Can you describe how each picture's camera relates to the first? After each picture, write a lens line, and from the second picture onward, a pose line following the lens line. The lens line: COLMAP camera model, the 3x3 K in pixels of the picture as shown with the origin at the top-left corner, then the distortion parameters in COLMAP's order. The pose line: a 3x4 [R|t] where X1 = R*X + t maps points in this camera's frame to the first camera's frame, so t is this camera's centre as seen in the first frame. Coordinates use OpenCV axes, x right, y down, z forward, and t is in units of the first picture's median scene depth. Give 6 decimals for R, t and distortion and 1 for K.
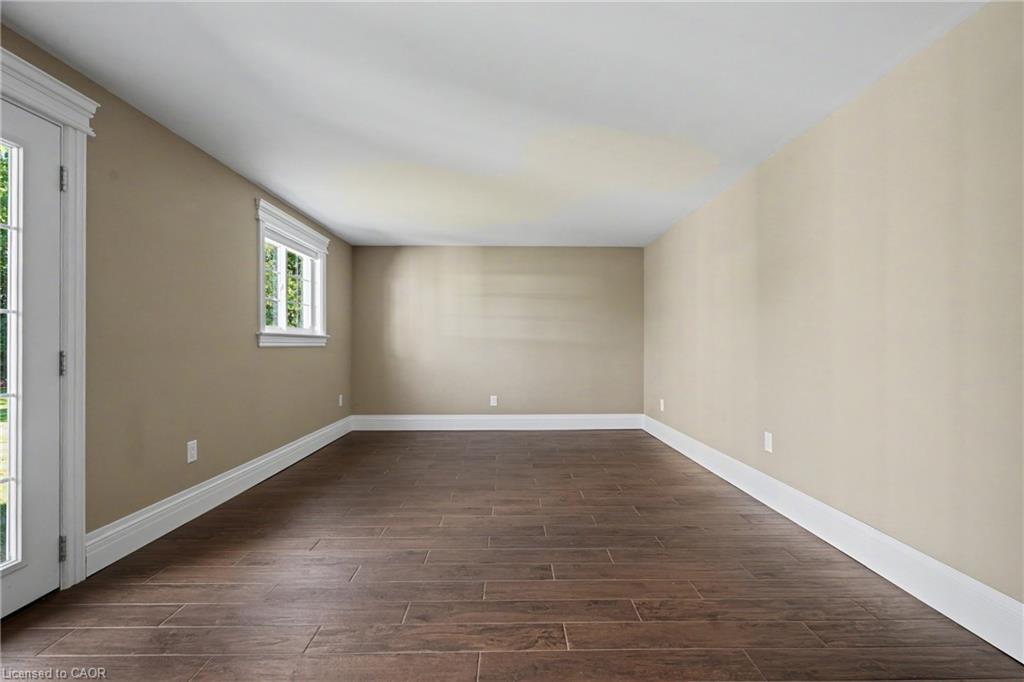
lens RADIAL K [[462.0, 0, 511.7], [0, 462.0, 332.3], [0, 0, 1]] dist [-0.004843, -0.000292]
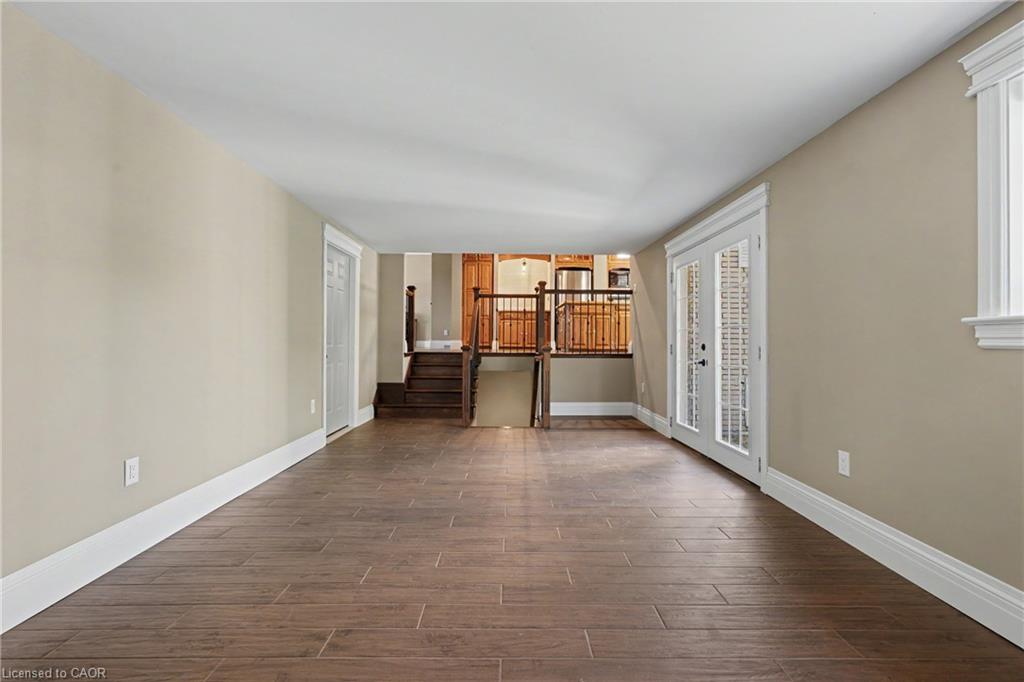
lens RADIAL K [[462.0, 0, 511.3], [0, 462.0, 347.0], [0, 0, 1]] dist [-0.004843, -0.000292]
pose [[-0.999984, -0.003596, 0.004354, -0.059154], [-0.003650, 0.999916, -0.012398, 0.049011], [-0.004309, -0.012414, -0.999914, 1.906394]]
